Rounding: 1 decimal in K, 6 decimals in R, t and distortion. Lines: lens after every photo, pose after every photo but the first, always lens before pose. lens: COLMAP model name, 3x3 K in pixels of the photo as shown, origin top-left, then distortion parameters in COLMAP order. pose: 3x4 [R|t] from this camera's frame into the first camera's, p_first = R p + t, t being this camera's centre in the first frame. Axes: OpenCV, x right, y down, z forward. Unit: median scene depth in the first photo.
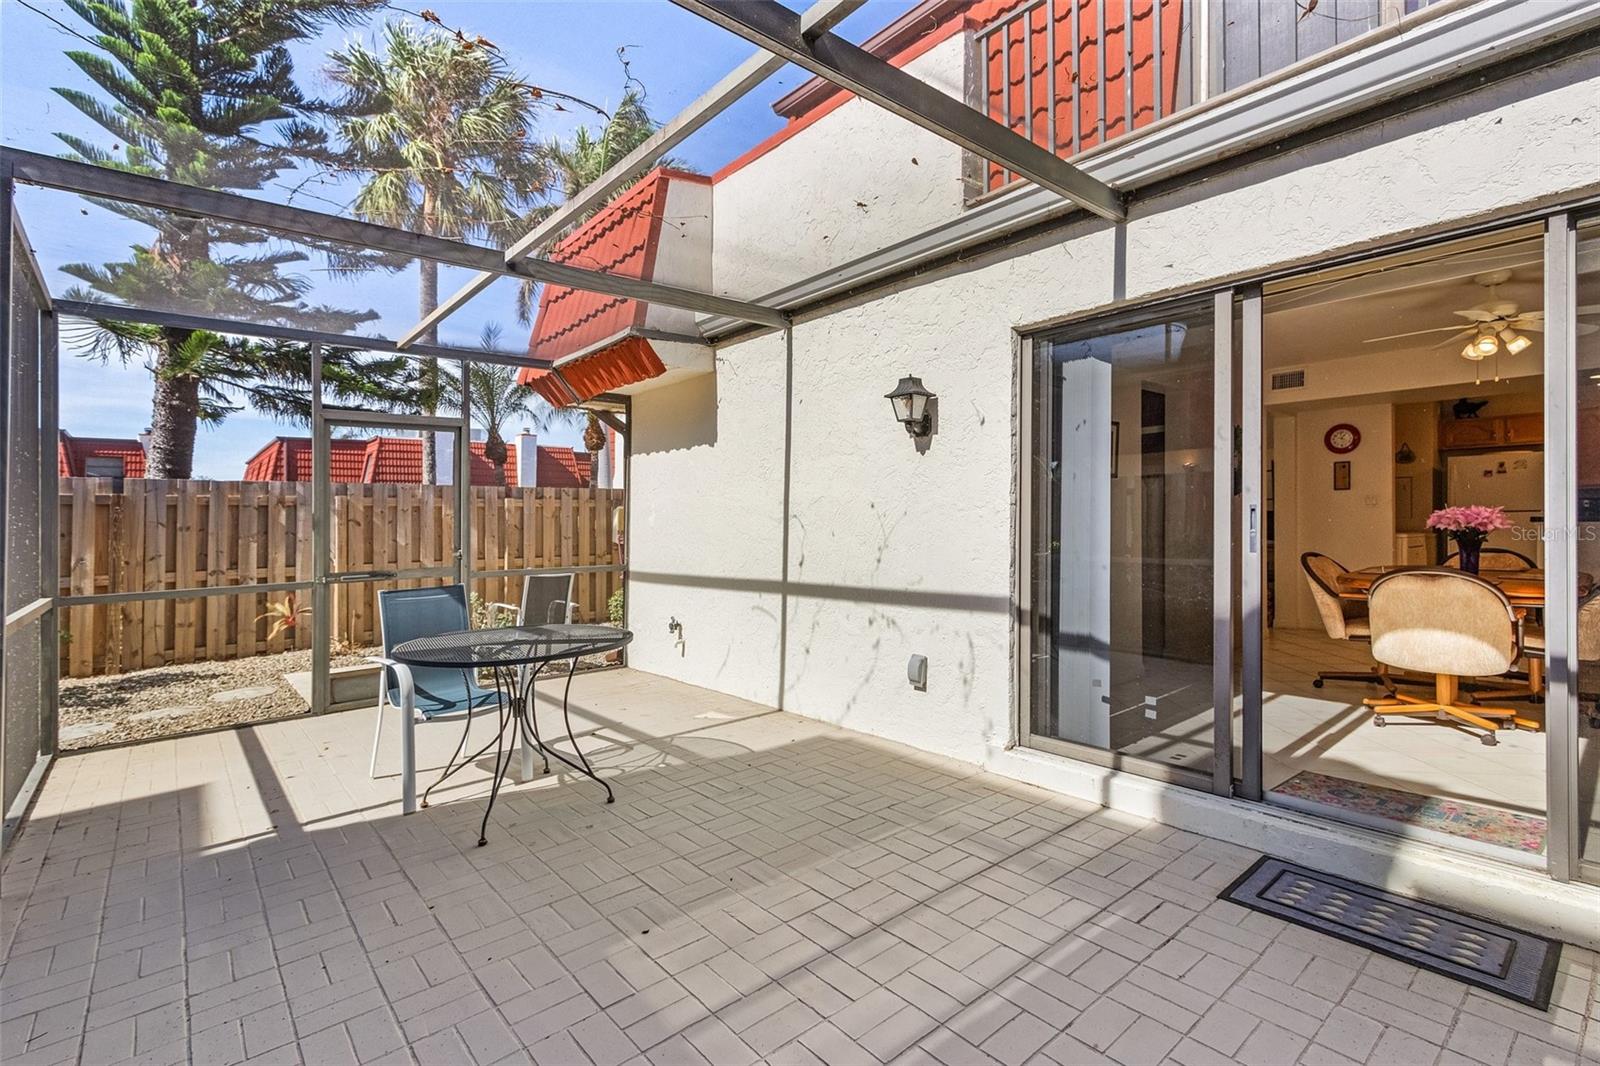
lens RADIAL K [[740.0, 0, 798.2], [0, 740.0, 523.7], [0, 0, 1]] dist [0.003778, -0.000538]
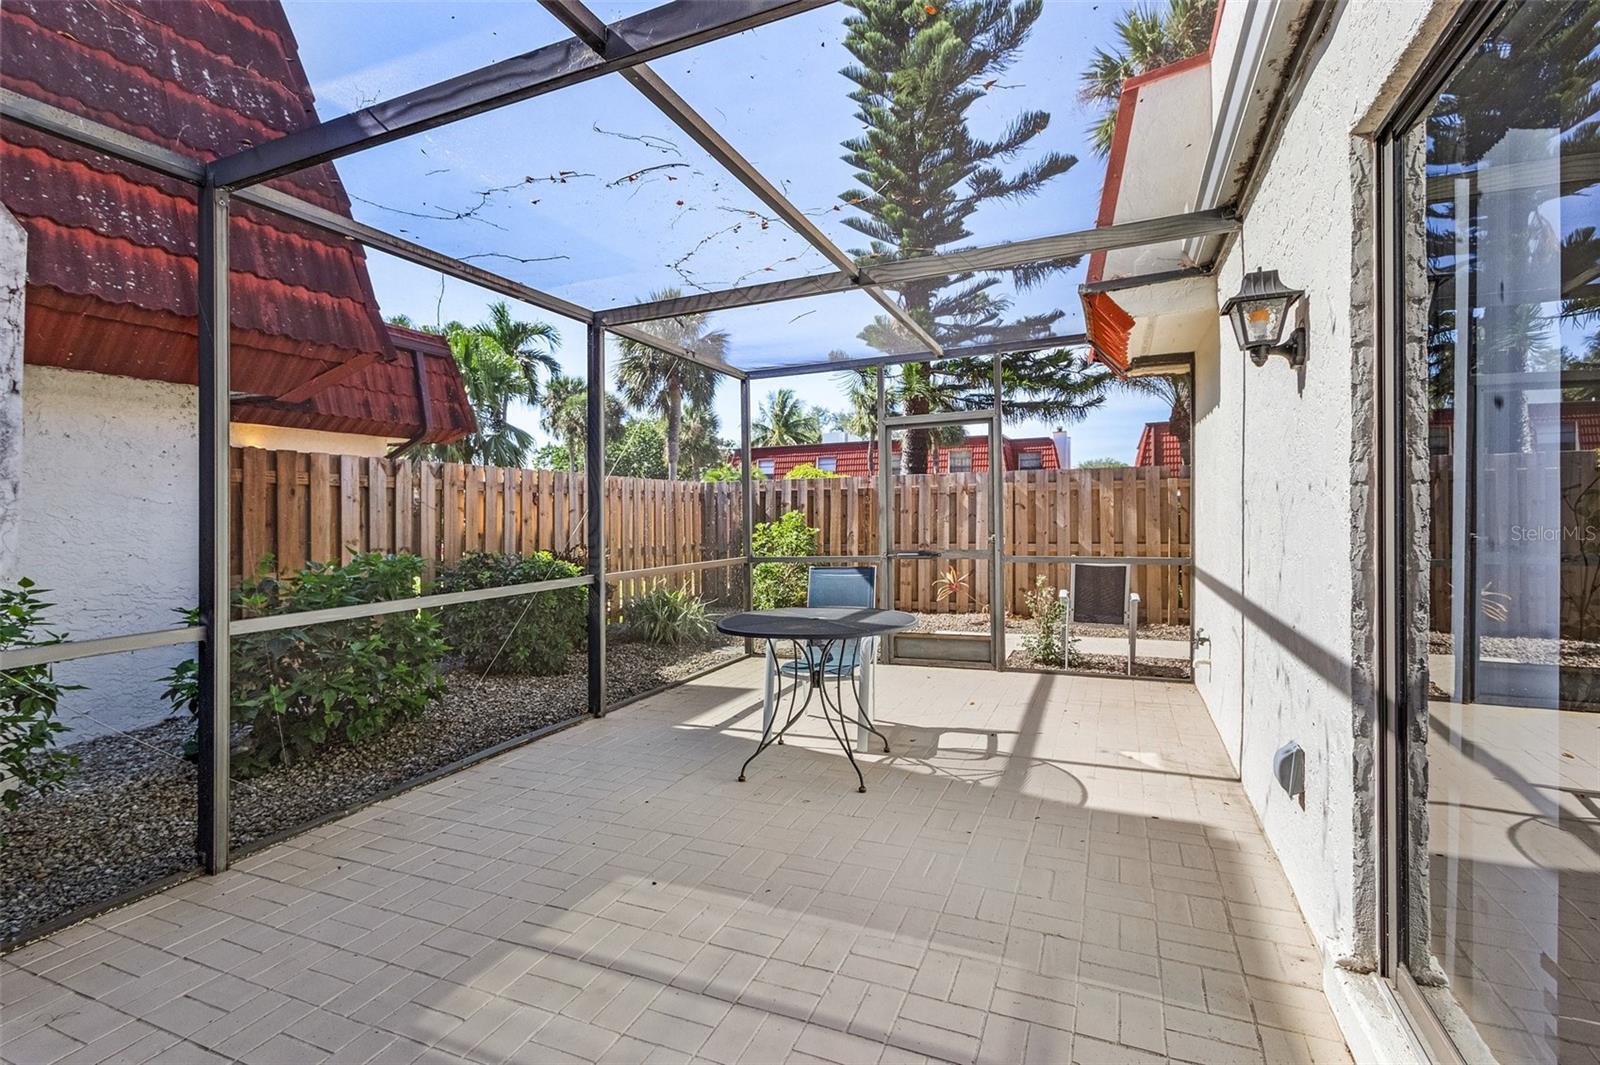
lens RADIAL K [[740.0, 0, 792.3], [0, 740.0, 502.3], [0, 0, 1]] dist [0.003778, -0.000538]
pose [[0.447751, -0.006367, -0.894135, 0.284912], [0.008442, 0.999960, -0.002893, -0.007856], [0.894118, -0.006253, 0.447787, 0.216450]]
